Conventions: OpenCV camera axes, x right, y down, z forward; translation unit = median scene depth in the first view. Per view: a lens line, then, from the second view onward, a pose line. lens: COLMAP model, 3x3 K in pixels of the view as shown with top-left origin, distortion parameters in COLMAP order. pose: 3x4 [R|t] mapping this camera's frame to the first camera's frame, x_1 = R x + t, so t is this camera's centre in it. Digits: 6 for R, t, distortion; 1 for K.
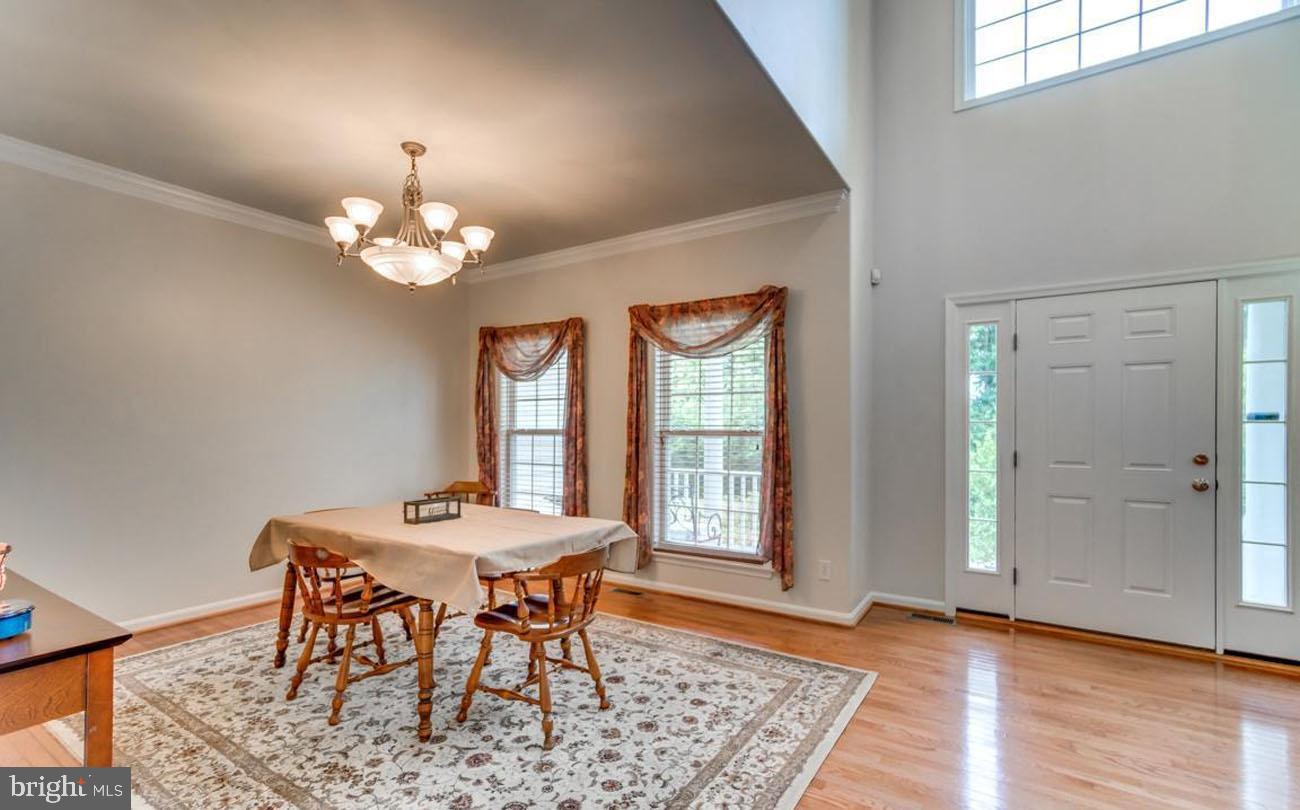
lens RADIAL K [[566.2, 0, 646.9], [0, 566.2, 441.4], [0, 0, 1]] dist [-0.015856, 0.021118]
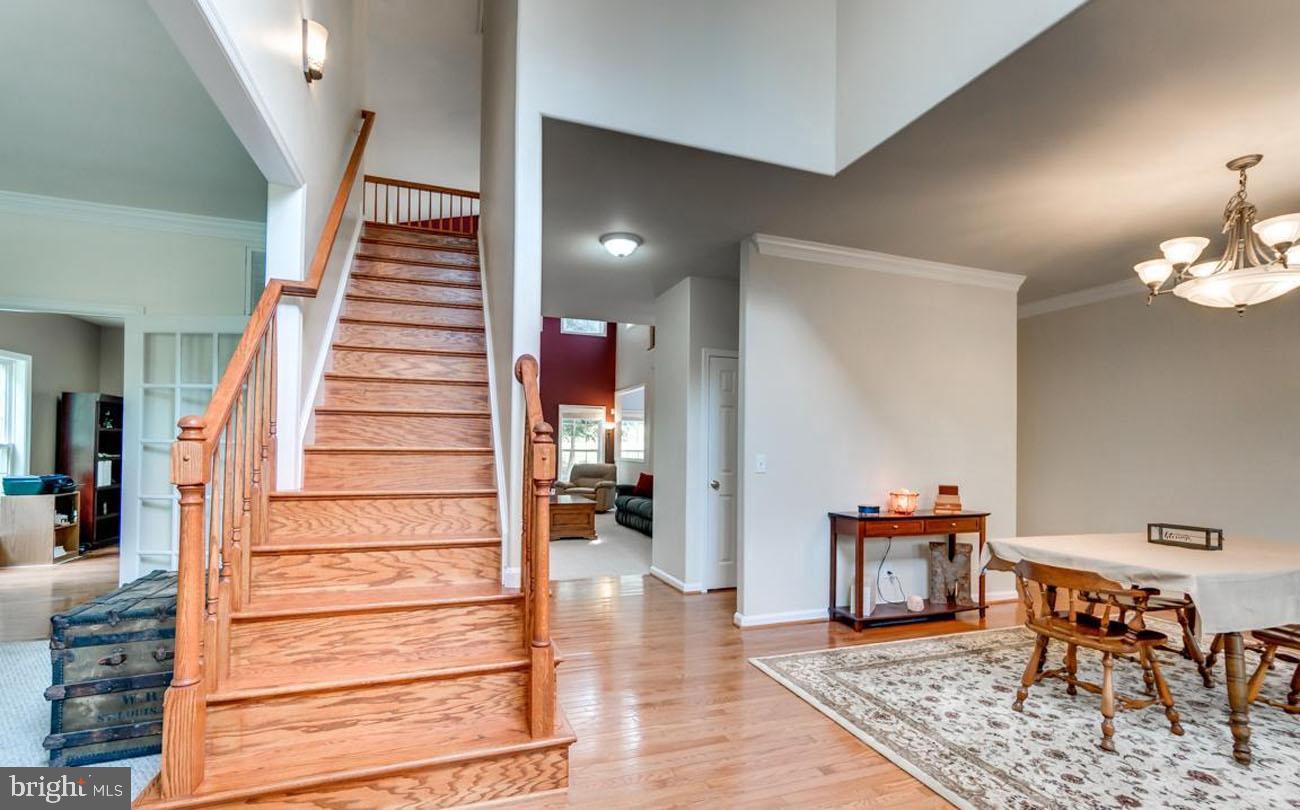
lens RADIAL K [[566.2, 0, 646.9], [0, 566.2, 441.4], [0, 0, 1]] dist [-0.015856, 0.021118]
pose [[-0.589813, -0.013723, -0.807423, 1.381751], [-0.015700, 0.999861, -0.005525, -0.040954], [0.807387, 0.009417, -0.589947, 1.100449]]
